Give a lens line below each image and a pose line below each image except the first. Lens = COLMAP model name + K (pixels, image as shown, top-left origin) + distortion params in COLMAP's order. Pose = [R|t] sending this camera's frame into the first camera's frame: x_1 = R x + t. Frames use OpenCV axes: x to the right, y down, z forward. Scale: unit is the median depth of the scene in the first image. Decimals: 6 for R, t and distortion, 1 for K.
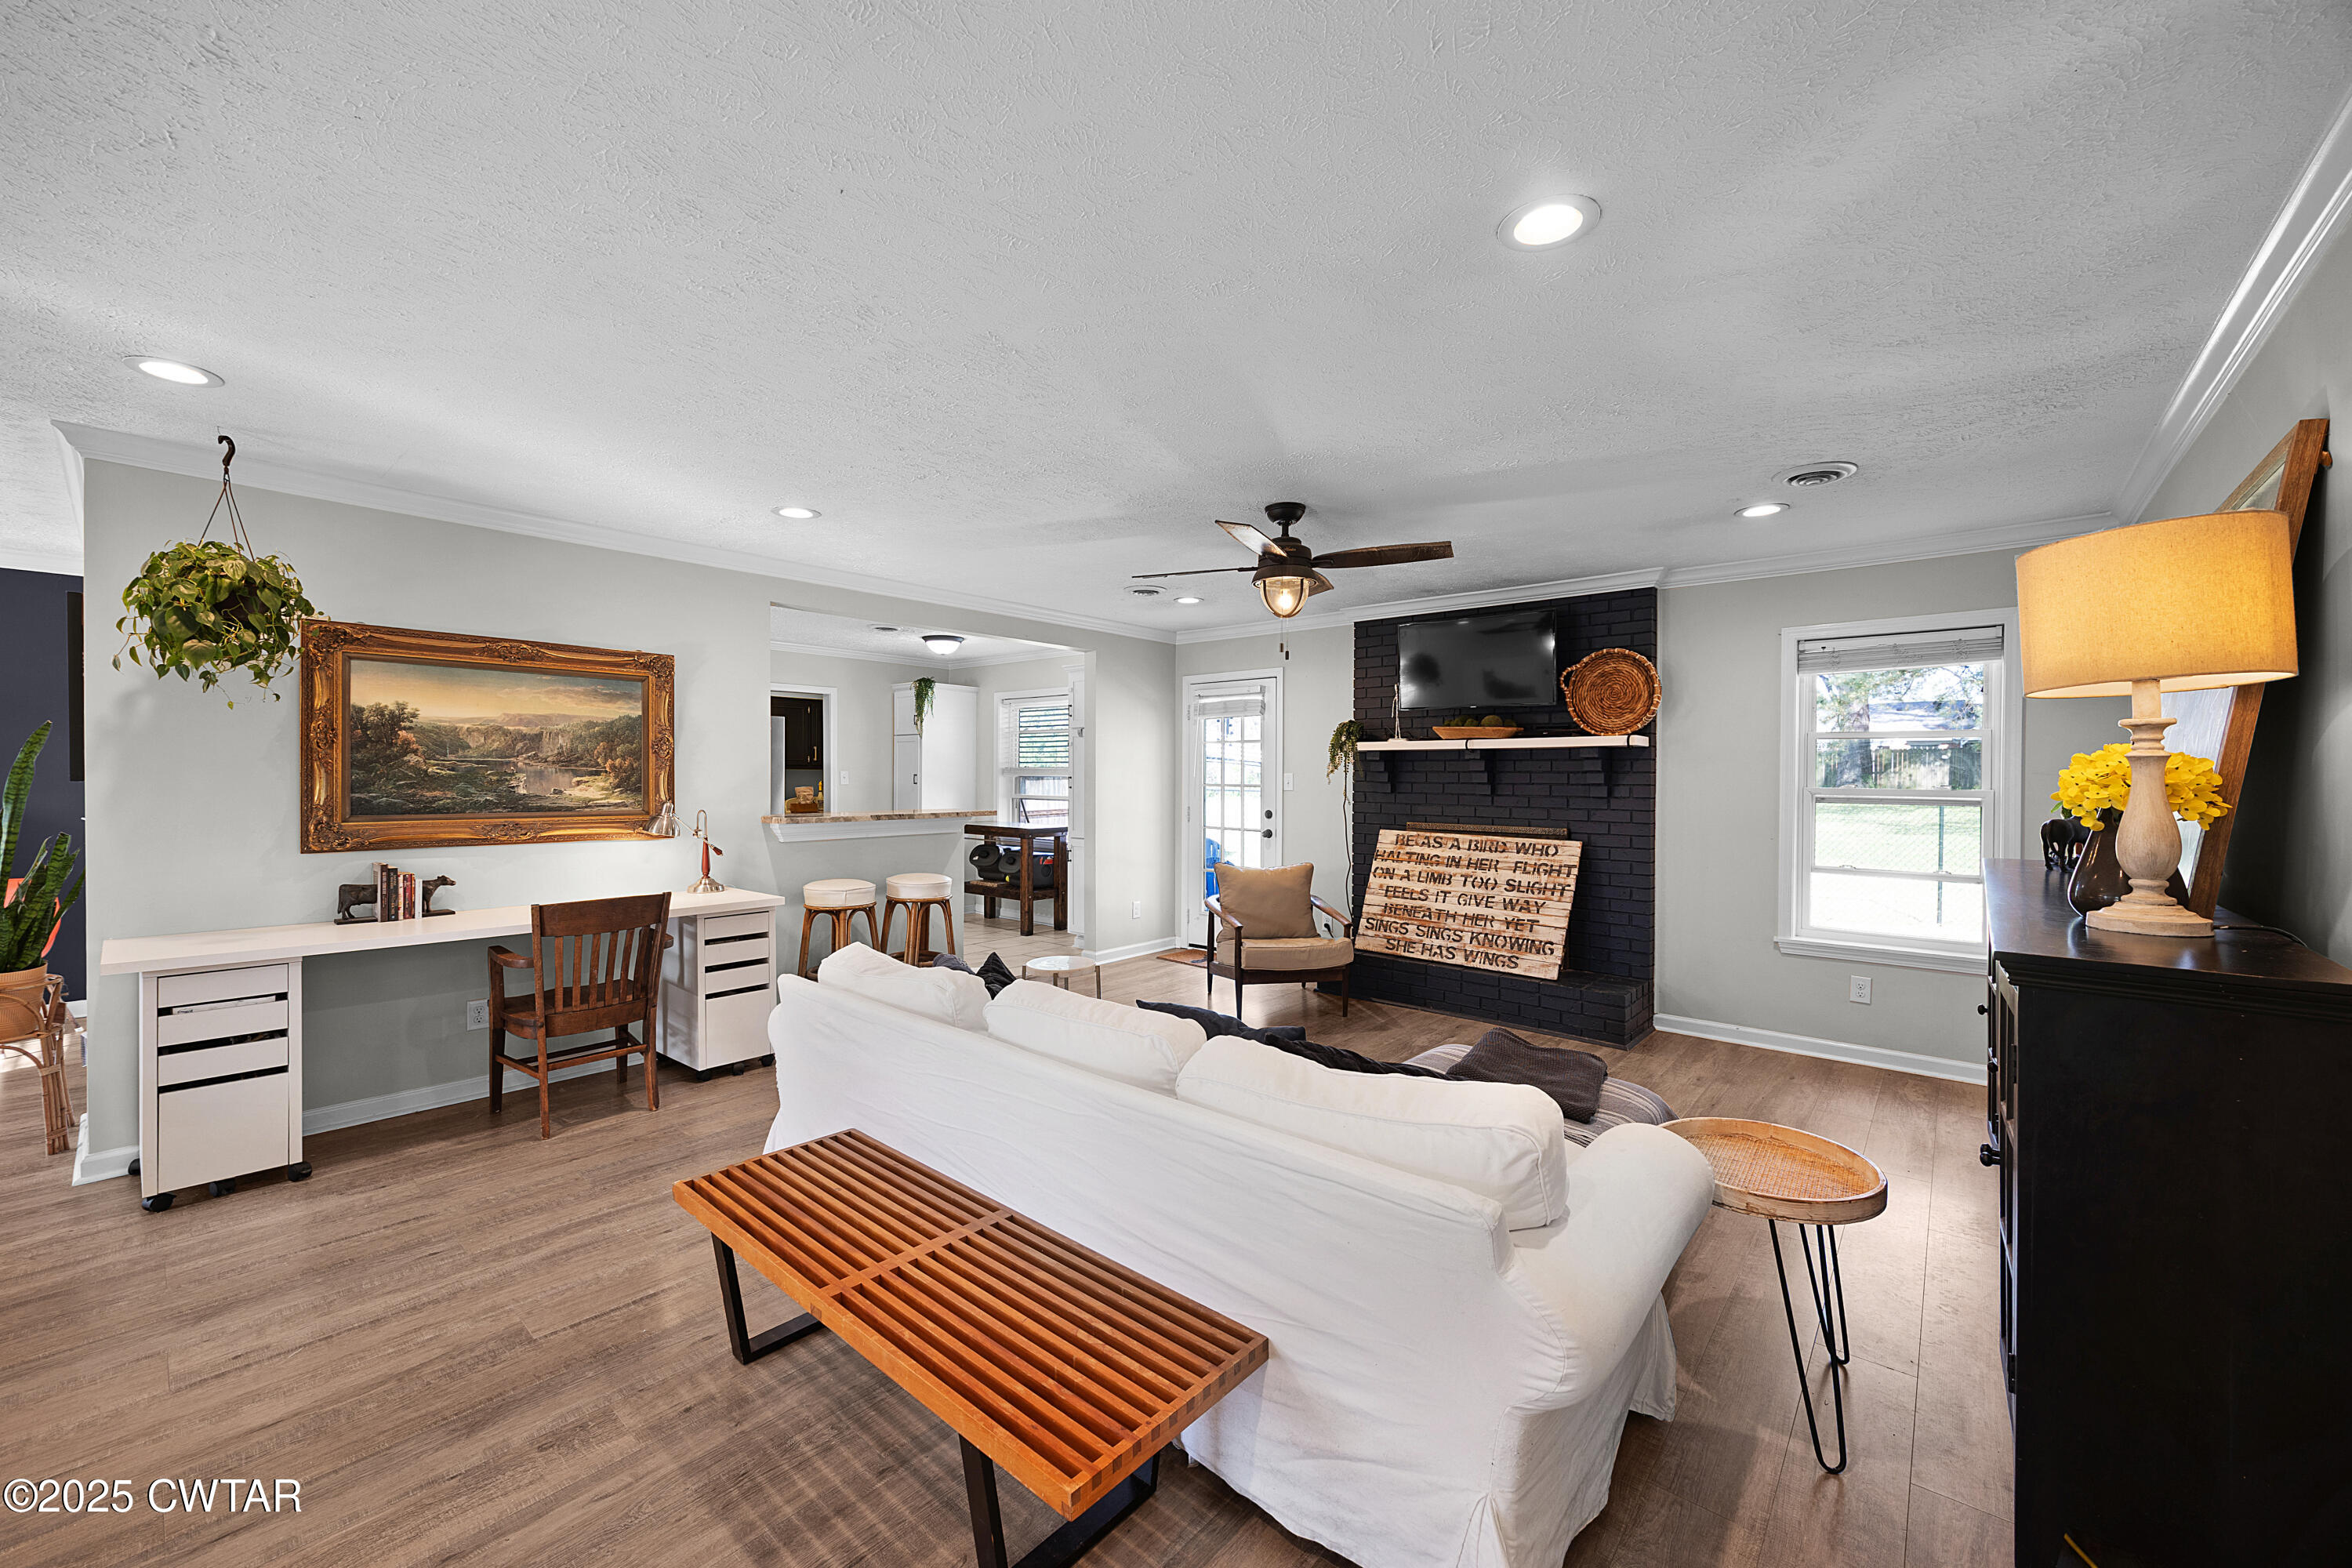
lens RADIAL K [[900.5, 0, 1176.0], [0, 900.5, 784.0], [0, 0, 1]] dist [0.012723, 0.000063]
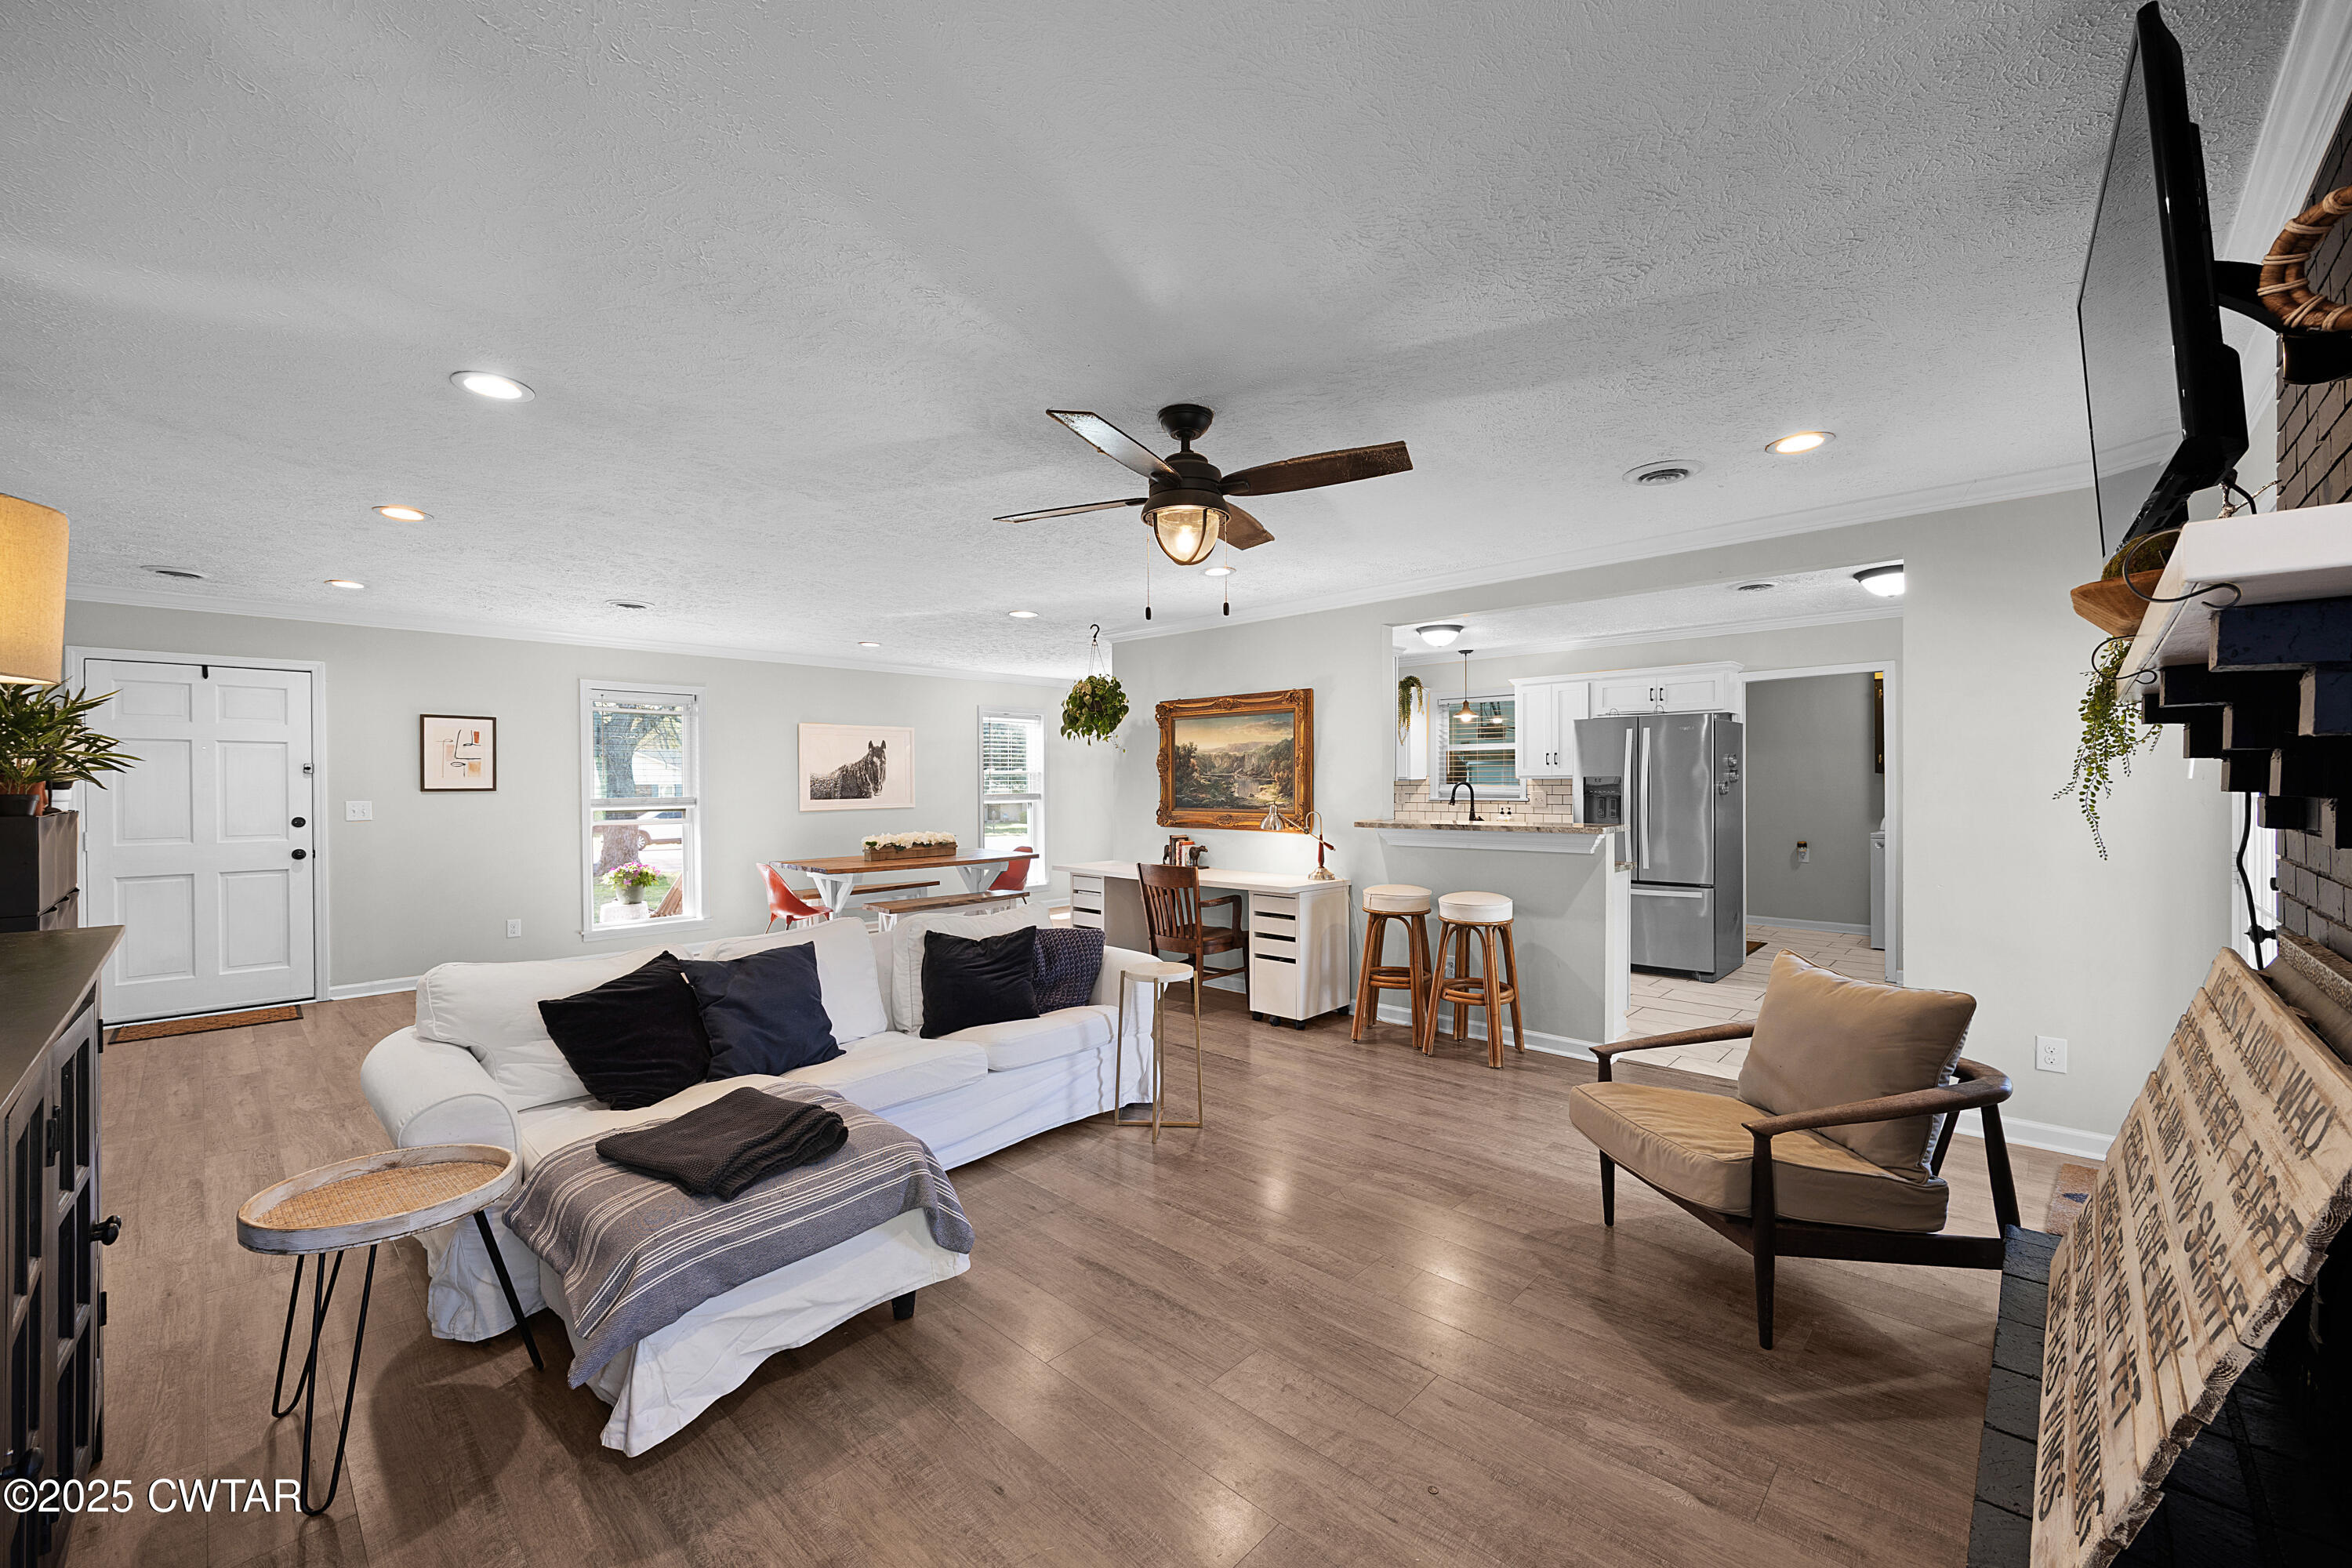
lens RADIAL K [[929.9, 0, 1176.0], [0, 929.9, 784.0], [0, 0, 1]] dist [0.018344, 0.000095]
pose [[-0.043285, -0.005951, -0.999045, 0.807924], [-0.004013, 0.999975, -0.005783, -0.000644], [0.999055, 0.003759, -0.043308, 0.943972]]
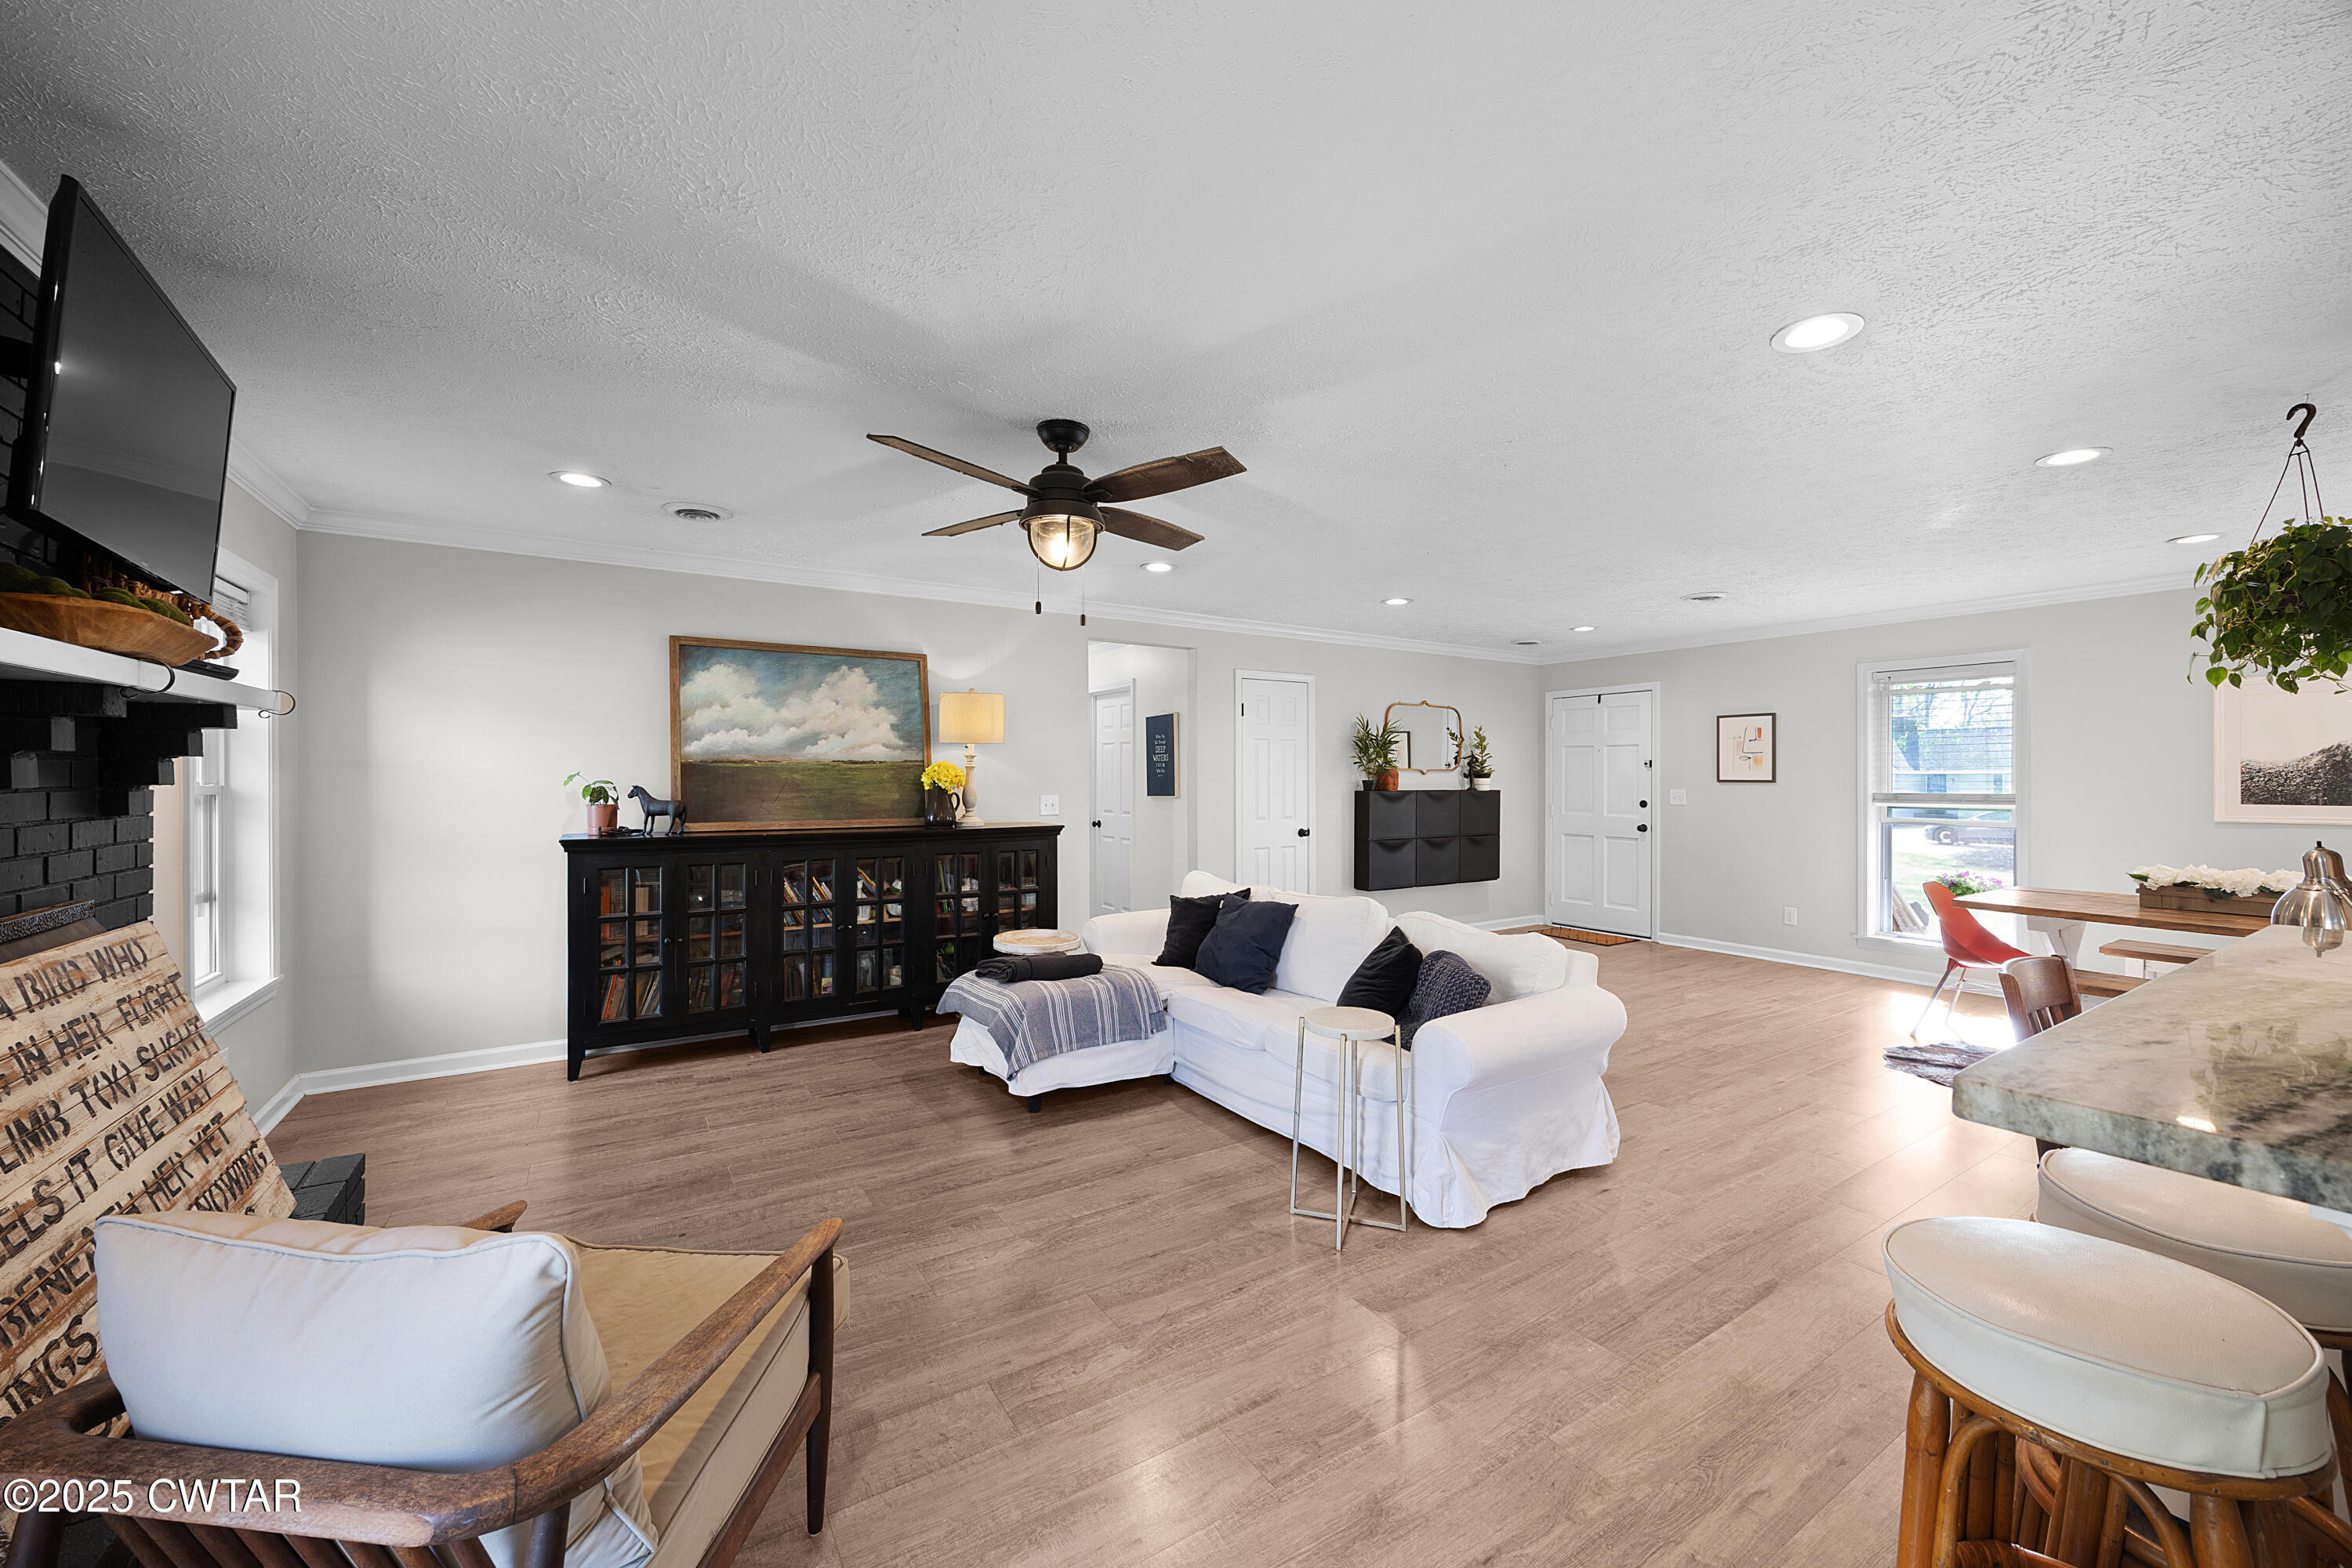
lens RADIAL K [[900.5, 0, 1176.0], [0, 900.5, 784.0], [0, 0, 1]] dist [0.012723, 0.000063]
pose [[-0.959801, -0.010306, 0.280493, -0.172521], [-0.005658, 0.999833, 0.017374, -0.013136], [-0.280625, 0.015089, -0.959699, 1.577341]]
